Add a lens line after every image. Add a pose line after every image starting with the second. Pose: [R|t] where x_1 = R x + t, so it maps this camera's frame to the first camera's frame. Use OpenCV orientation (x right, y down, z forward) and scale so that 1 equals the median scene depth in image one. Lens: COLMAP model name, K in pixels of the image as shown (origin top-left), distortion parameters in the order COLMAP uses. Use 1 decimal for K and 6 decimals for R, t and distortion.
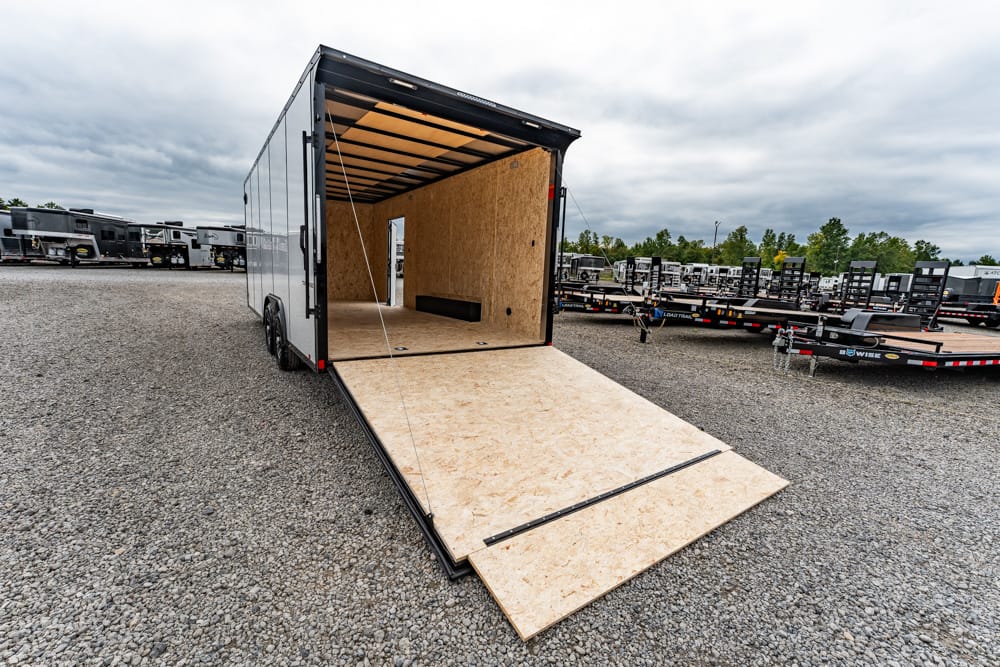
lens RADIAL K [[379.6, 0, 471.6], [0, 379.6, 321.2], [0, 0, 1]] dist [-0.002362, -0.000613]
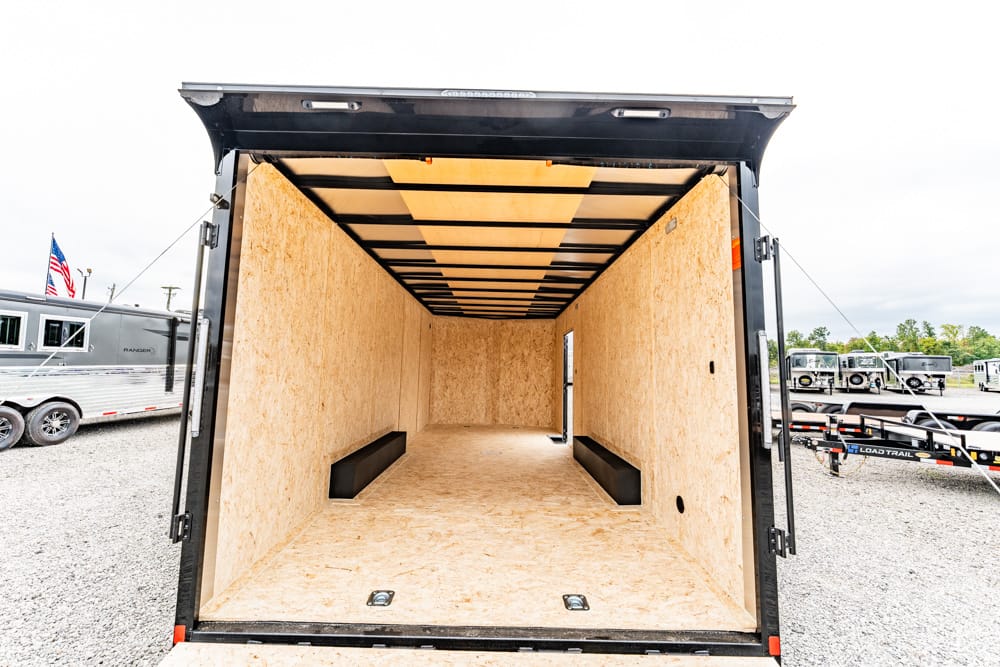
lens RADIAL K [[379.6, 0, 497.2], [0, 379.6, 345.6], [0, 0, 1]] dist [-0.002362, -0.000613]
pose [[0.854662, -0.069381, -0.514528, 0.170491], [-0.048089, 0.976191, -0.211513, -0.115924], [0.516952, 0.205516, 0.830977, 0.455289]]
